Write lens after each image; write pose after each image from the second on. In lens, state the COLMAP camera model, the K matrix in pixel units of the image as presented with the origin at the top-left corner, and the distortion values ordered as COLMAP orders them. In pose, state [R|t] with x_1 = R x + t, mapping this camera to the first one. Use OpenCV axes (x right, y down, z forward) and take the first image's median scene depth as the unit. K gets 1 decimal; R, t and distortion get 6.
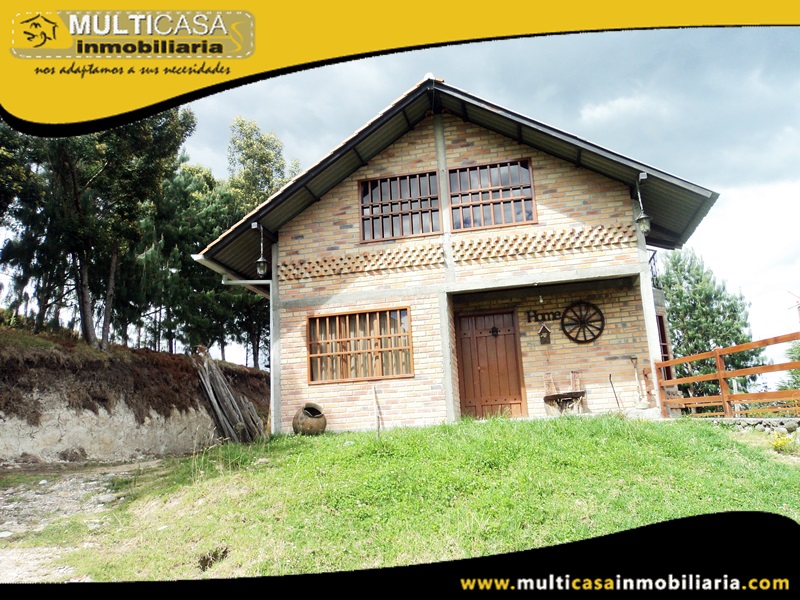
lens RADIAL K [[638.0, 0, 400.0], [0, 638.0, 300.0], [0, 0, 1]] dist [-0.020608, -0.001180]
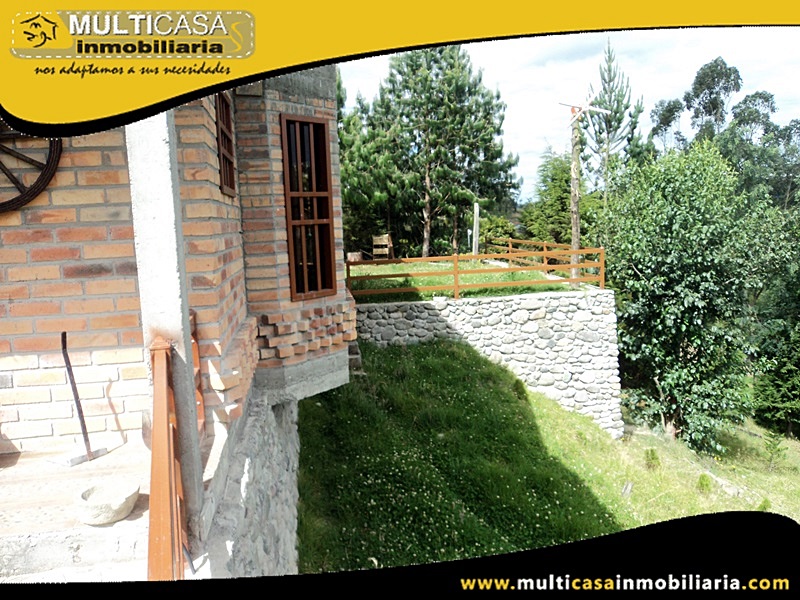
lens RADIAL K [[638.0, 0, 400.0], [0, 638.0, 300.0], [0, 0, 1]] dist [-0.020608, -0.001180]
pose [[0.935541, -0.025477, 0.352298, 0.150582], [-0.093138, 0.944303, 0.315622, -0.000859], [-0.340717, -0.328090, 0.881061, 0.283175]]
